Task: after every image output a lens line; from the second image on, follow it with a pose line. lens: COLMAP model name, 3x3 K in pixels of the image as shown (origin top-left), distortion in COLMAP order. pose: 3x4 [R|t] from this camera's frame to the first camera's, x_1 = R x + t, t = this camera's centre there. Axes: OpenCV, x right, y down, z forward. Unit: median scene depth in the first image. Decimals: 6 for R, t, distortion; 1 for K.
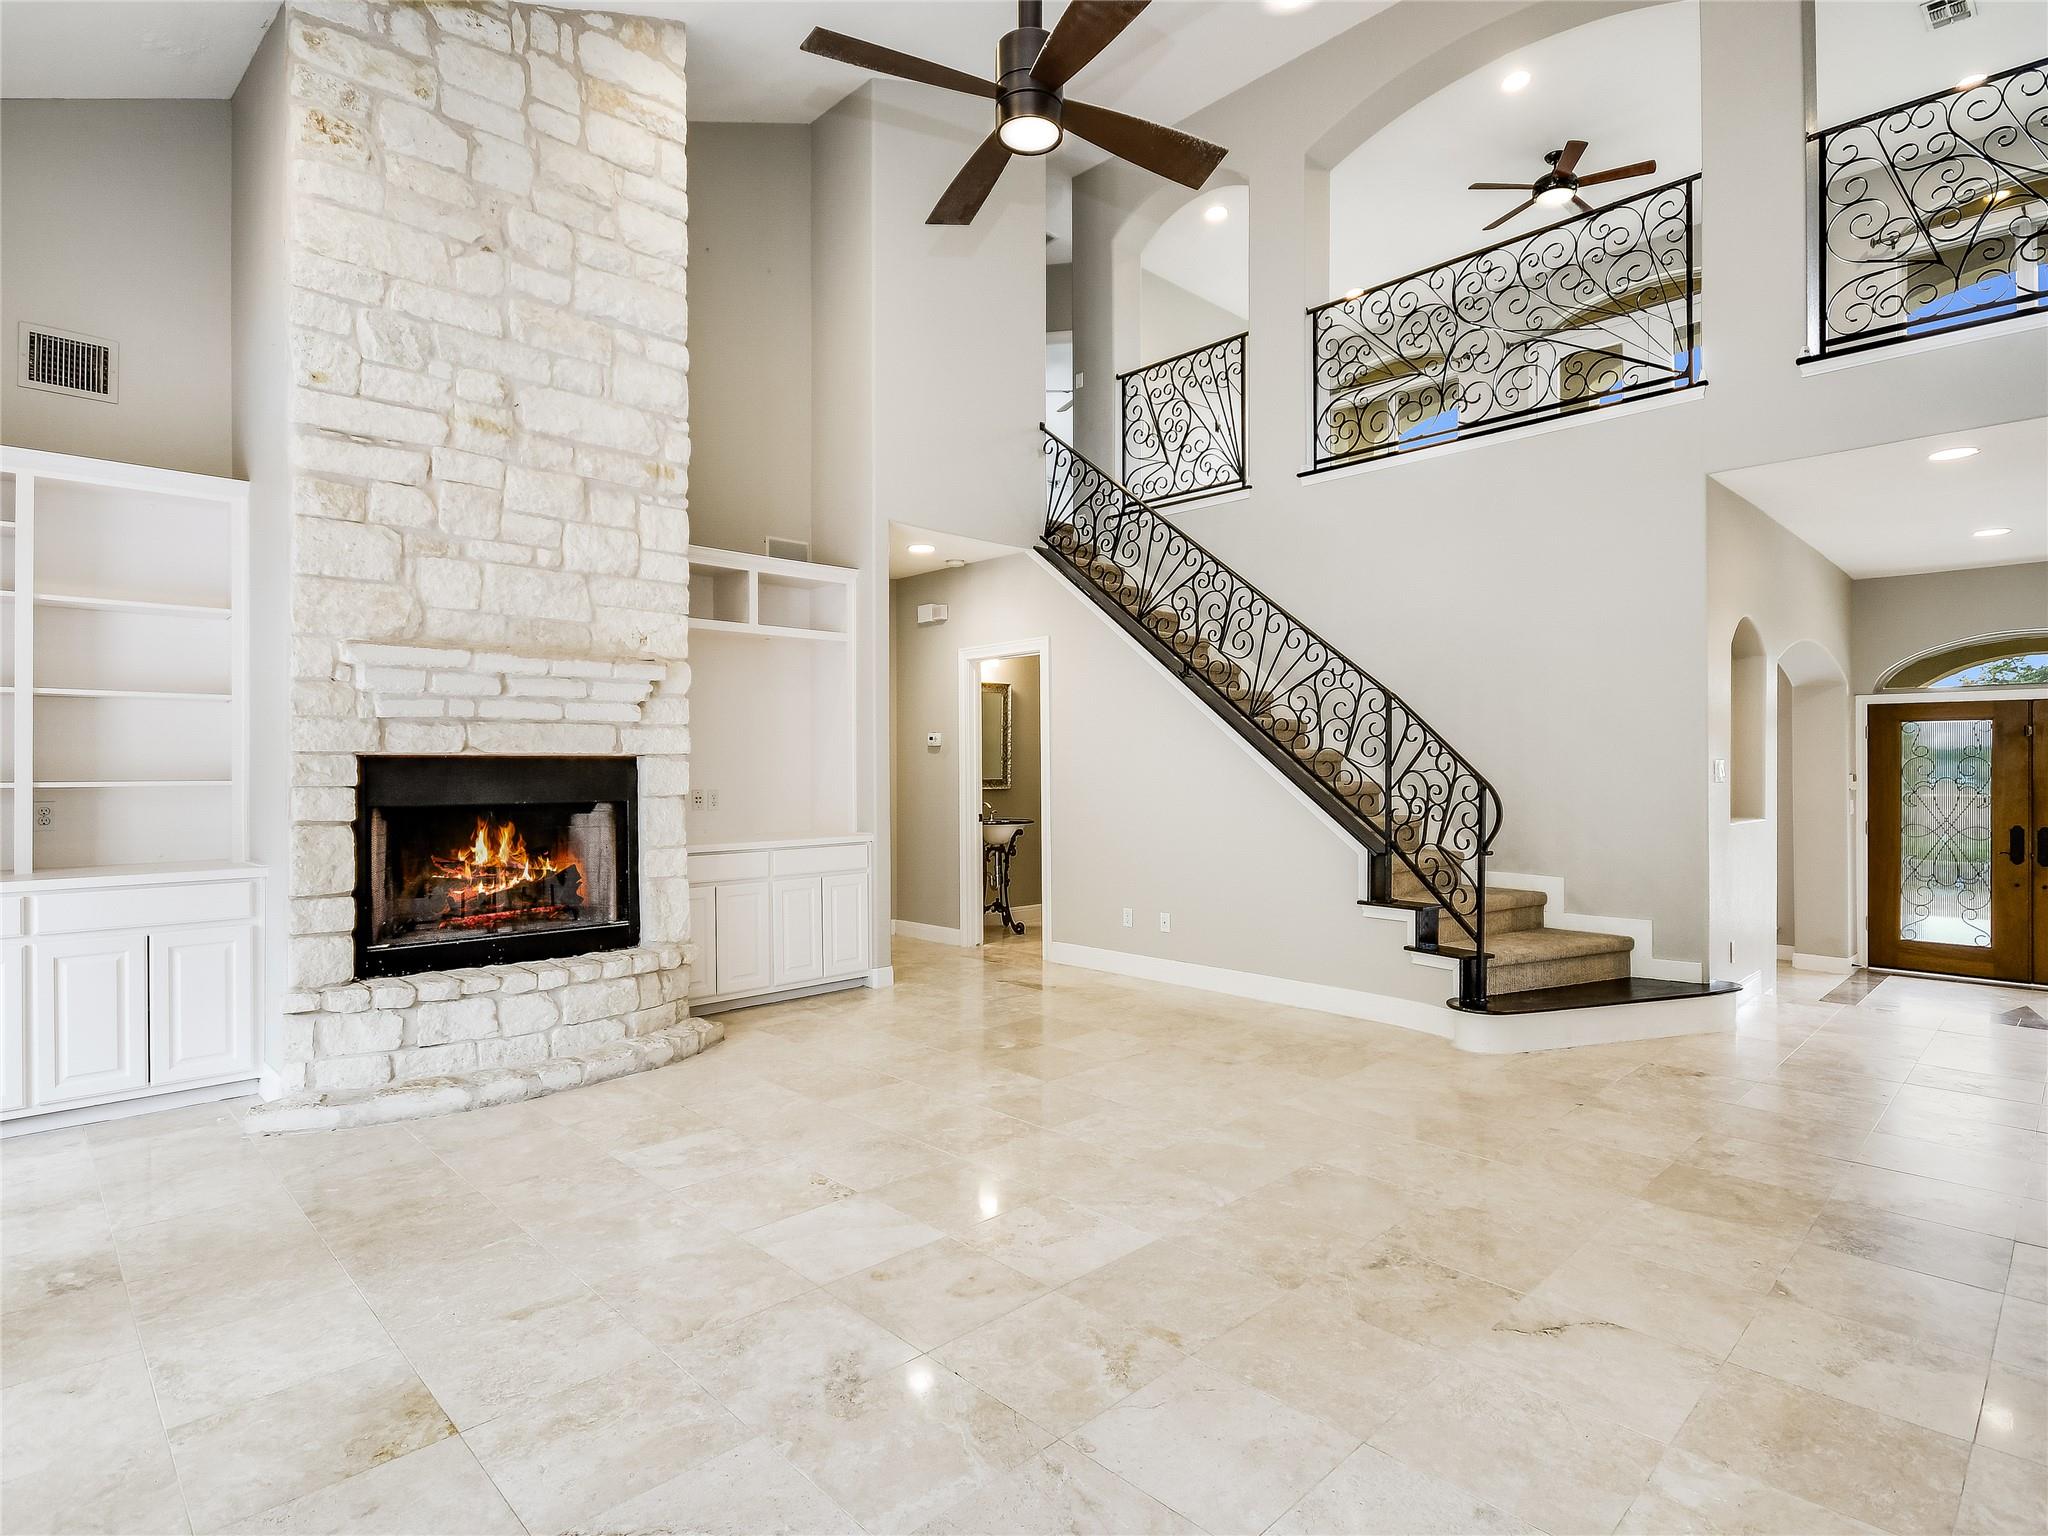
lens RADIAL K [[1063.9, 0, 1027.3], [0, 1063.9, 766.5], [0, 0, 1]] dist [-0.000982, 0.000708]
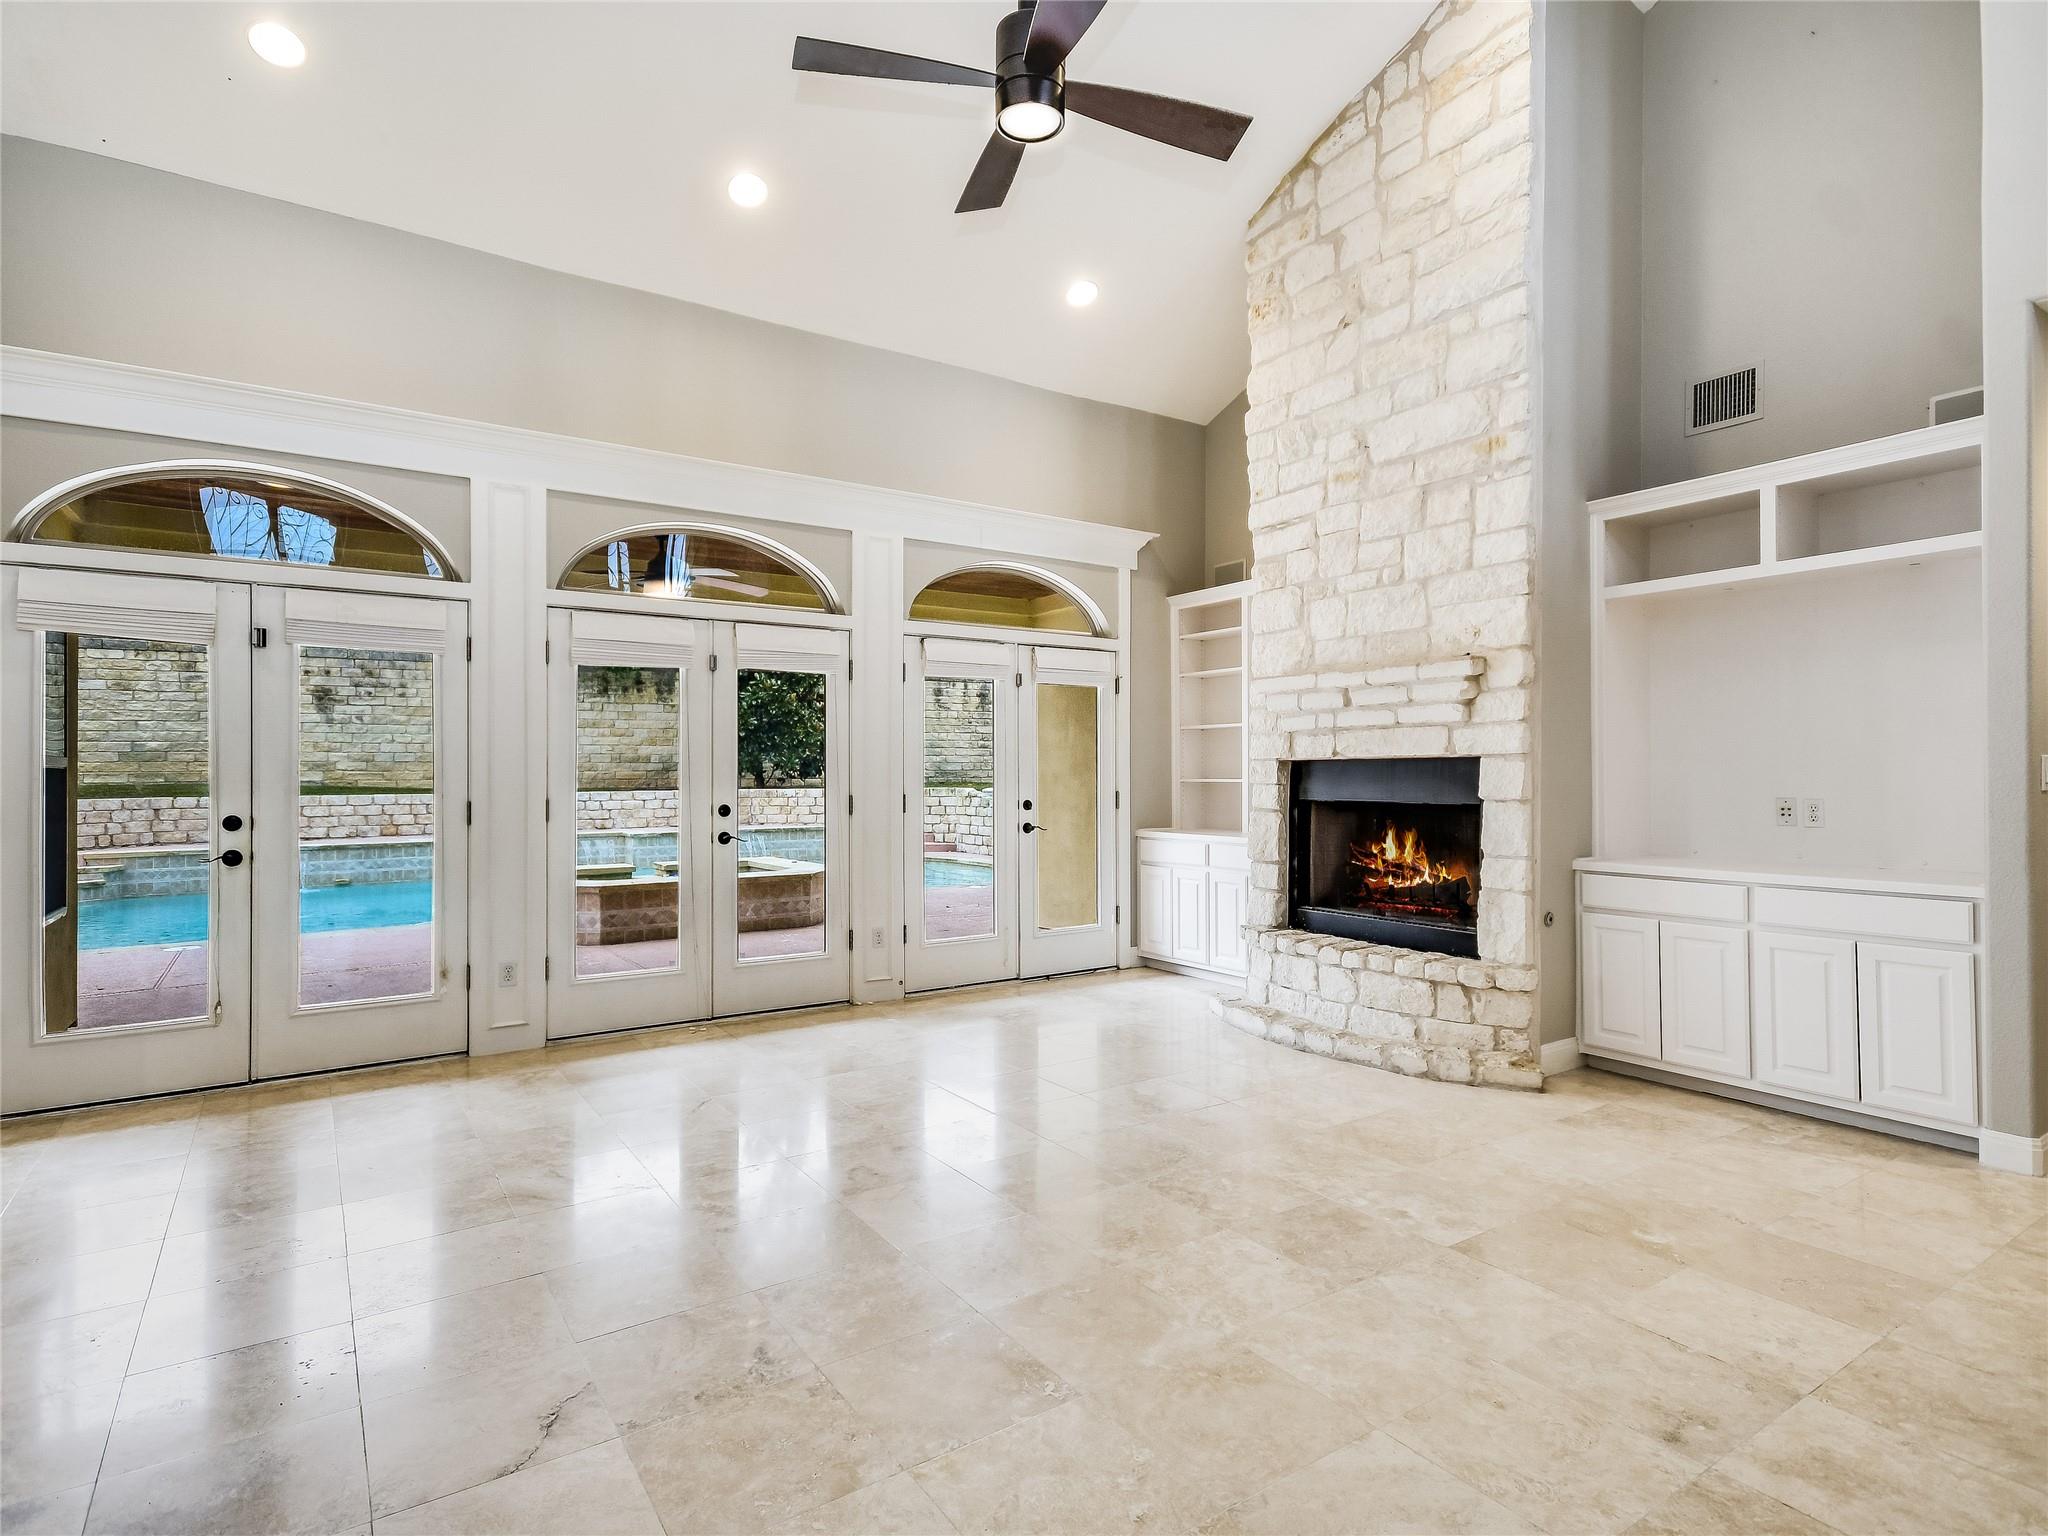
lens RADIAL K [[1096.8, 0, 1028.4], [0, 1096.8, 771.9], [0, 0, 1]] dist [0.012659, 0.002338]
pose [[-0.195252, 0.001355, -0.980752, 0.718495], [0.007499, 0.999972, -0.000111, 0.001157], [0.980724, -0.007376, -0.195257, 0.861746]]
